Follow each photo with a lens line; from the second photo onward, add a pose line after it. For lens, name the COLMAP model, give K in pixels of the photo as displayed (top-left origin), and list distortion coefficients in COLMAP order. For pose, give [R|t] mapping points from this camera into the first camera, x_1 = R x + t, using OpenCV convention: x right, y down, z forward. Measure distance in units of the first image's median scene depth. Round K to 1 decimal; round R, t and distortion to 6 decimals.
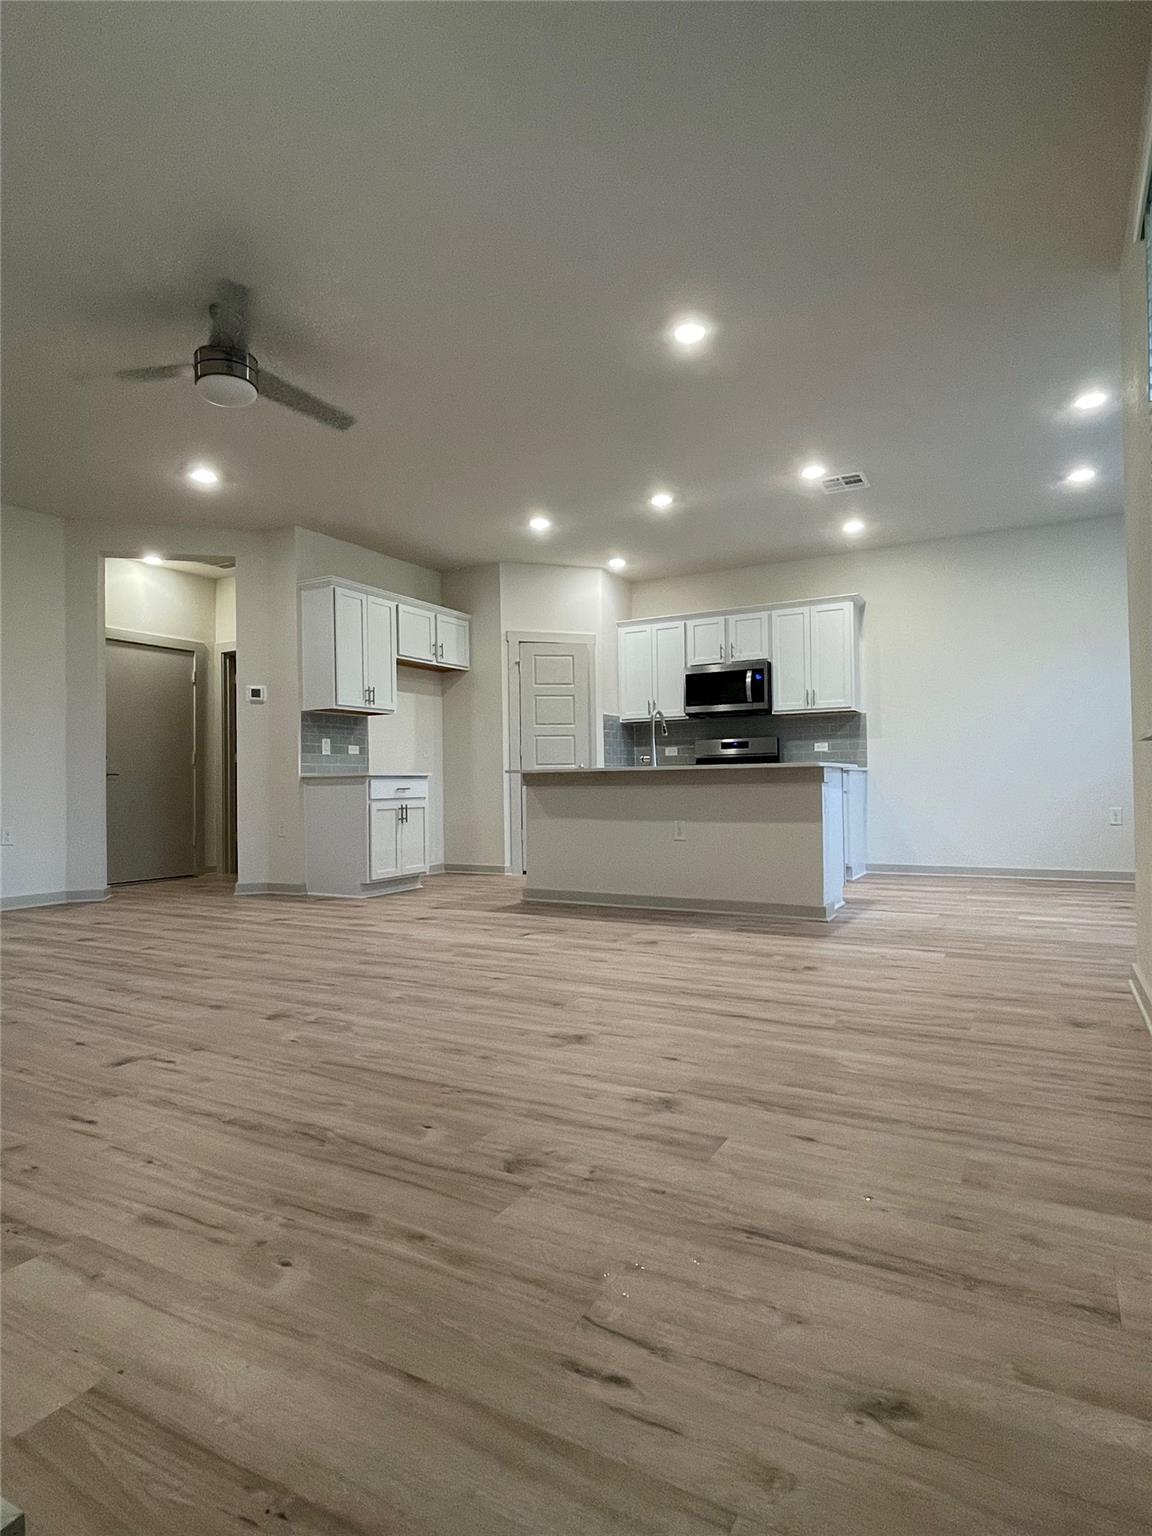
lens RADIAL K [[836.5, 0, 571.6], [0, 836.5, 765.6], [0, 0, 1]] dist [0.000409, 0.000029]
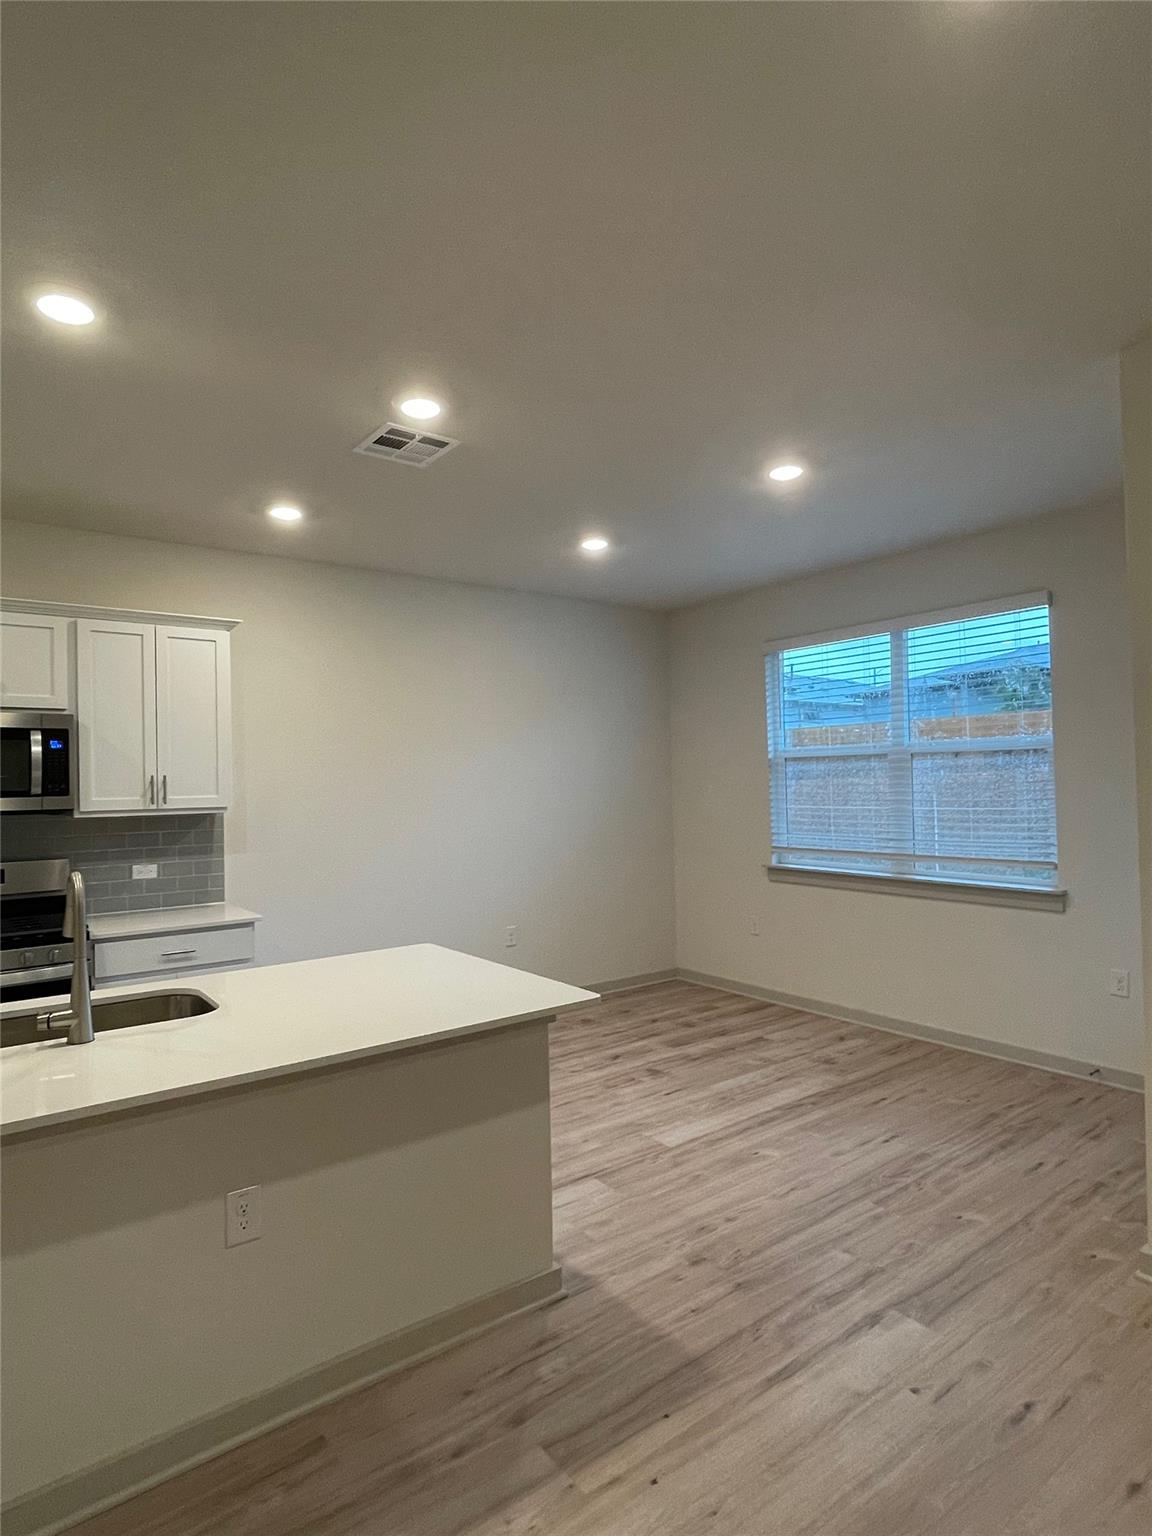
lens RADIAL K [[836.5, 0, 572.5], [0, 836.5, 768.4], [0, 0, 1]] dist [0.000409, 0.000029]
pose [[0.429216, 0.035715, 0.902496, -0.096193], [0.007839, 0.999033, -0.043263, -0.067334], [-0.903168, 0.025643, 0.428521, 0.504165]]
